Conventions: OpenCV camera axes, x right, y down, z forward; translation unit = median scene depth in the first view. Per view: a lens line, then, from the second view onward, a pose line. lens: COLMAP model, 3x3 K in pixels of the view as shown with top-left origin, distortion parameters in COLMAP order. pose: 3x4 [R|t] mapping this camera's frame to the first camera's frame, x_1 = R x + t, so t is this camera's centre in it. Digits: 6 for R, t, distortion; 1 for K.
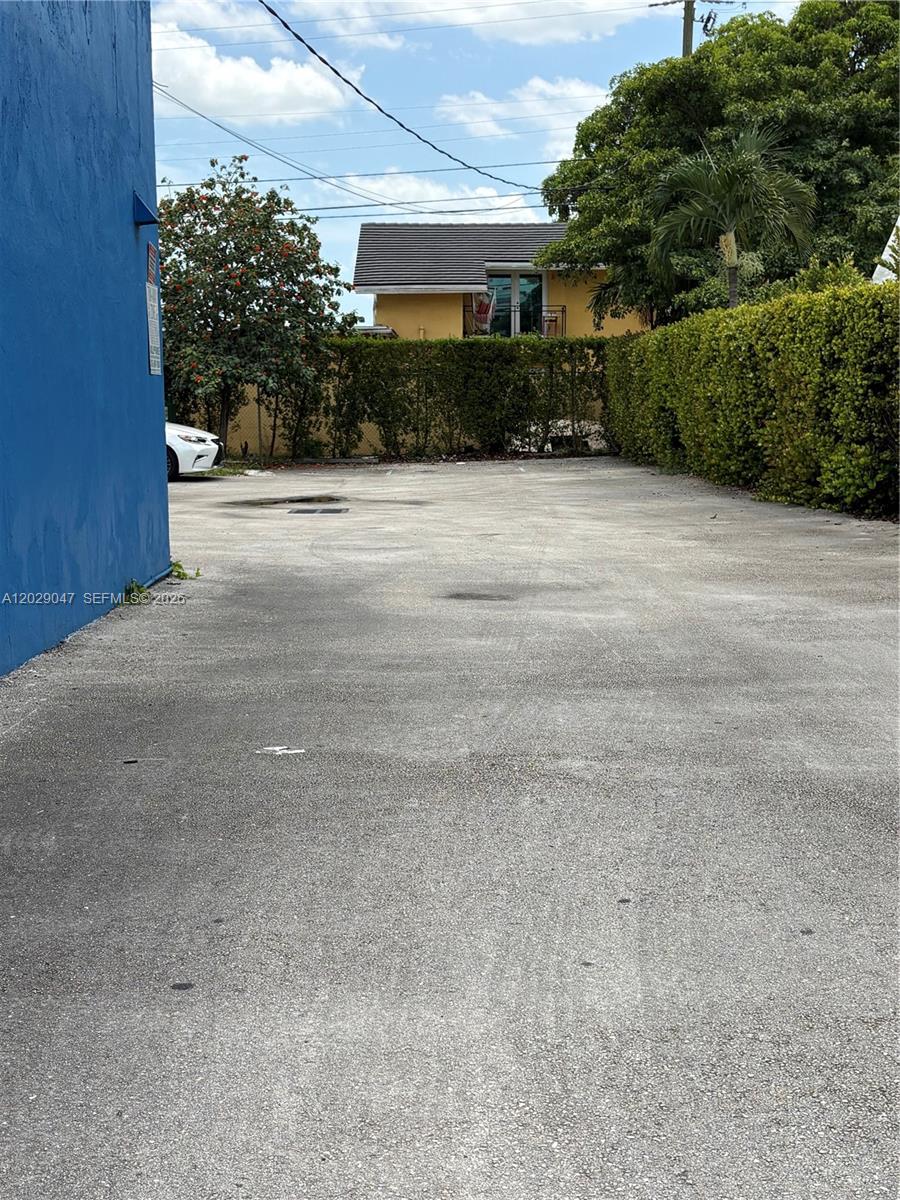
lens RADIAL K [[1764.9, 0, 449.4], [0, 1764.9, 626.0], [0, 0, 1]] dist [0.247074, -0.085251]
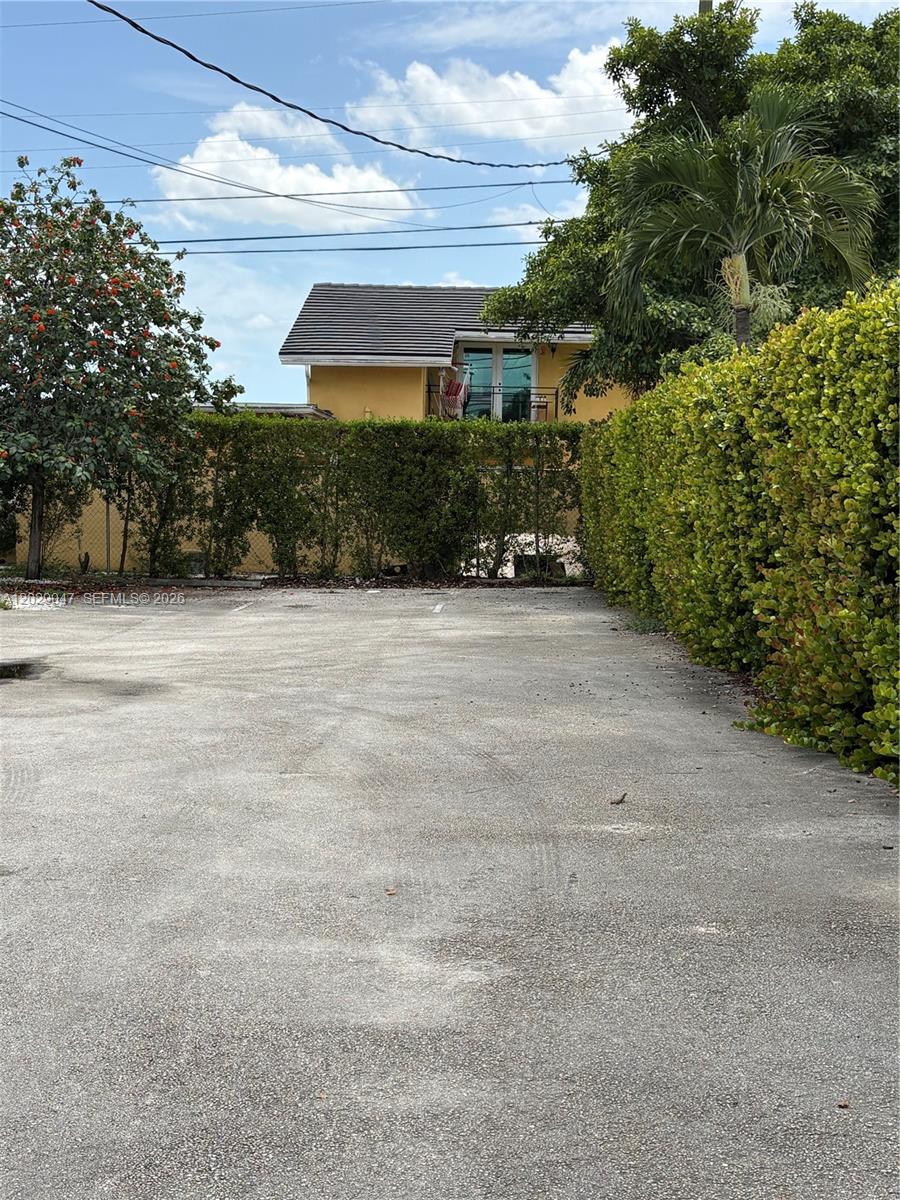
lens RADIAL K [[1764.9, 0, 449.4], [0, 1764.9, 626.0], [0, 0, 1]] dist [0.247074, -0.085251]
pose [[0.999030, 0.027552, -0.034355, 0.062162], [-0.029418, 0.998051, -0.055040, -0.040068], [0.032771, 0.055997, 0.997893, 0.292438]]
